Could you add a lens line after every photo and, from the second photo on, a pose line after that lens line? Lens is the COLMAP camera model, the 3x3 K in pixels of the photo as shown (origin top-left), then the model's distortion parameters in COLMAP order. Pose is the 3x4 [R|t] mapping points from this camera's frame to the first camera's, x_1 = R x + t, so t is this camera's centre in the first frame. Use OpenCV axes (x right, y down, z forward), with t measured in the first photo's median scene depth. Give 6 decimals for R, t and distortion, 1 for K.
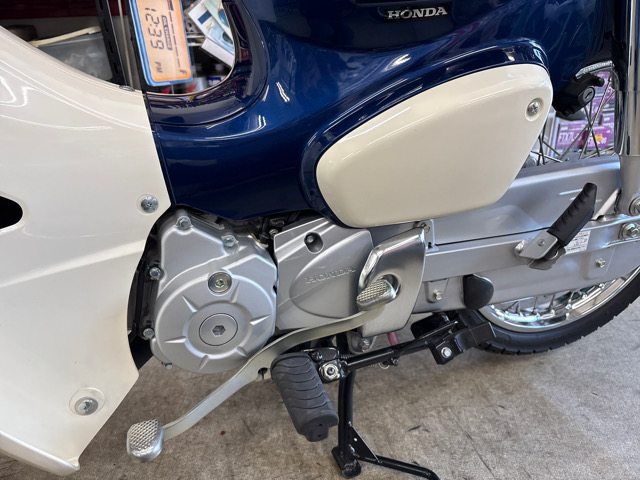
lens RADIAL K [[490.4, 0, 324.3], [0, 490.4, 243.2], [0, 0, 1]] dist [0.024695, -0.032949]
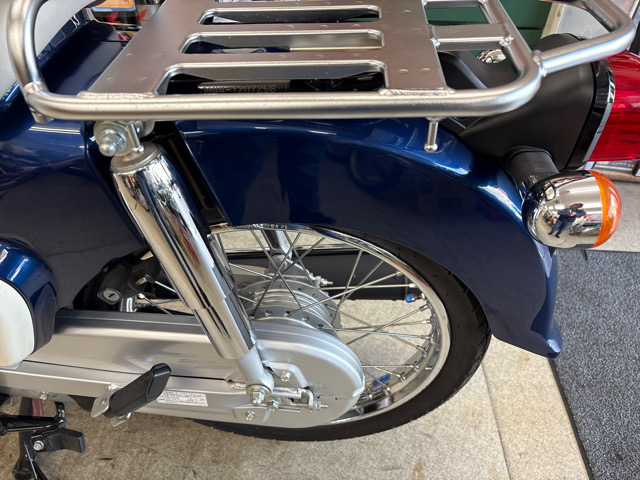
lens RADIAL K [[490.4, 0, 320.5], [0, 490.4, 239.4], [0, 0, 1]] dist [0.024695, -0.032949]
pose [[0.914914, 0.313191, -0.254643, 0.781149], [-0.229096, 0.922305, 0.311236, -0.547427], [0.332335, -0.226416, 0.915581, 0.281501]]
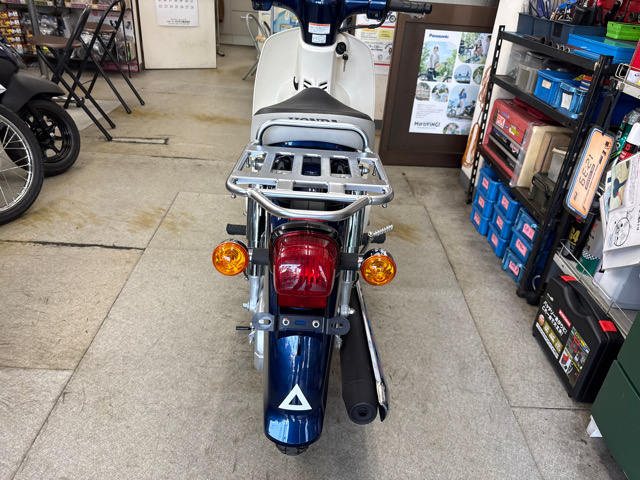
lens RADIAL K [[490.4, 0, 314.5], [0, 490.4, 236.4], [0, 0, 1]] dist [0.024695, -0.032949]
pose [[-0.360871, 0.449529, -0.817126, 1.689025], [-0.462063, 0.674891, 0.575343, -1.224962], [0.810104, 0.585189, -0.035838, 0.995167]]
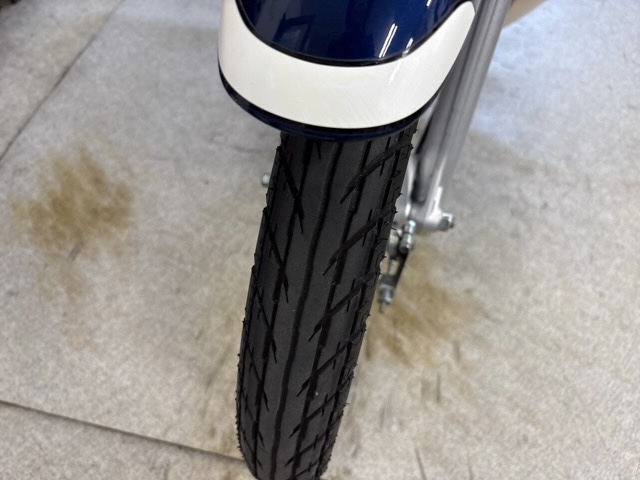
lens RADIAL K [[490.4, 0, 319.1], [0, 490.4, 246.4], [0, 0, 1]] dist [0.024695, -0.032949]
pose [[0.553602, -0.684304, 0.474608, -1.368920], [0.316843, 0.700120, 0.639877, -0.160653], [-0.770153, -0.203861, 0.604405, 0.228571]]
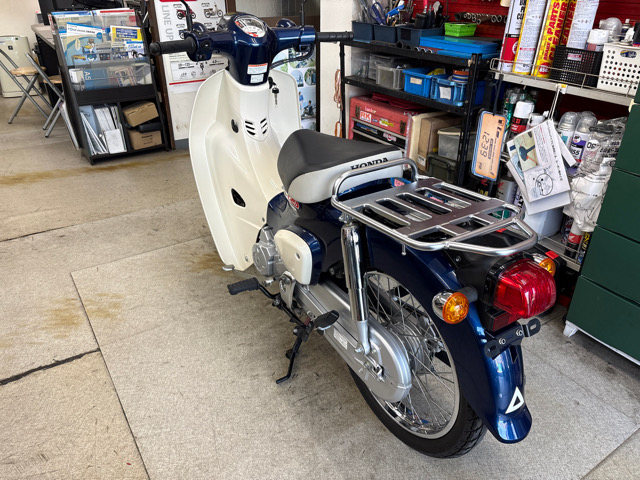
lens RADIAL K [[490.4, 0, 318.2], [0, 490.4, 238.9], [0, 0, 1]] dist [0.024695, -0.032949]
pose [[0.197510, 0.491676, -0.848083, 1.753323], [-0.436888, 0.818608, 0.372841, -0.919052], [0.877564, 0.296877, 0.376490, 0.049043]]
